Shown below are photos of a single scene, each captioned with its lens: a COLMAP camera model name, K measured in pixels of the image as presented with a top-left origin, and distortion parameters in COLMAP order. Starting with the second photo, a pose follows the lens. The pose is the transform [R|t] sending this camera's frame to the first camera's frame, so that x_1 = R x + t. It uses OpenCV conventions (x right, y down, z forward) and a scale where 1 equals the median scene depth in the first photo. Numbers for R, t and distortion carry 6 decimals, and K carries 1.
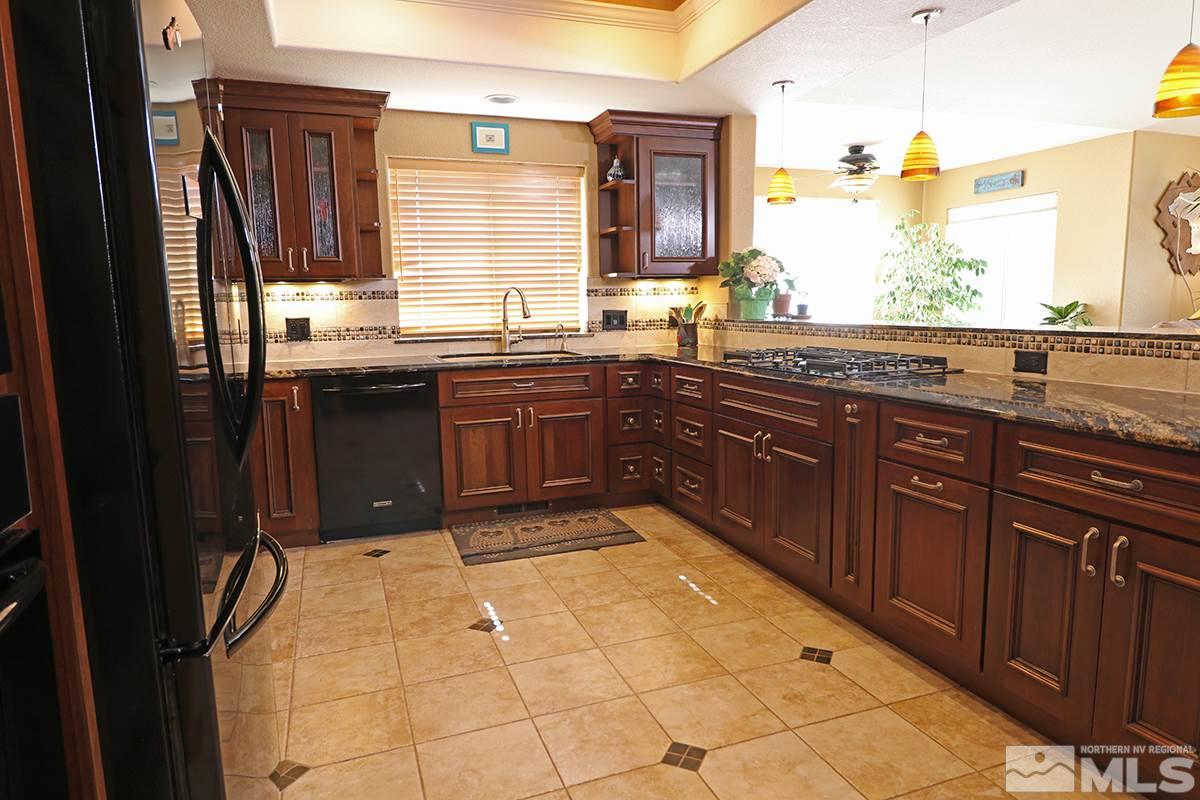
lens RADIAL K [[736.3, 0, 601.3], [0, 736.3, 401.0], [0, 0, 1]] dist [0.007056, 0.002471]
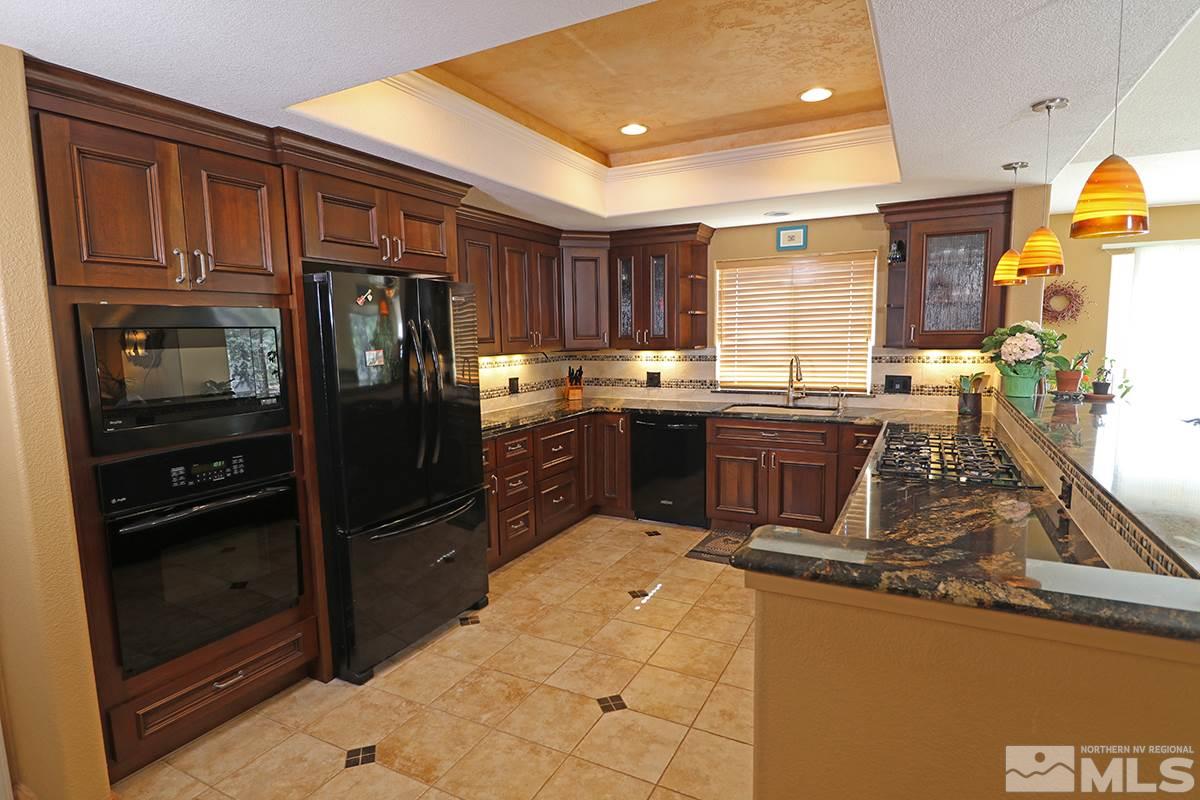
lens RADIAL K [[620.6, 0, 601.3], [0, 620.6, 400.0], [0, 0, 1]] dist [-0.004226, -0.000217]
pose [[0.663355, 0.088022, -0.743110, 0.467475], [-0.095314, 0.994908, 0.032763, -0.083288], [0.742210, 0.049096, 0.668367, 0.050475]]
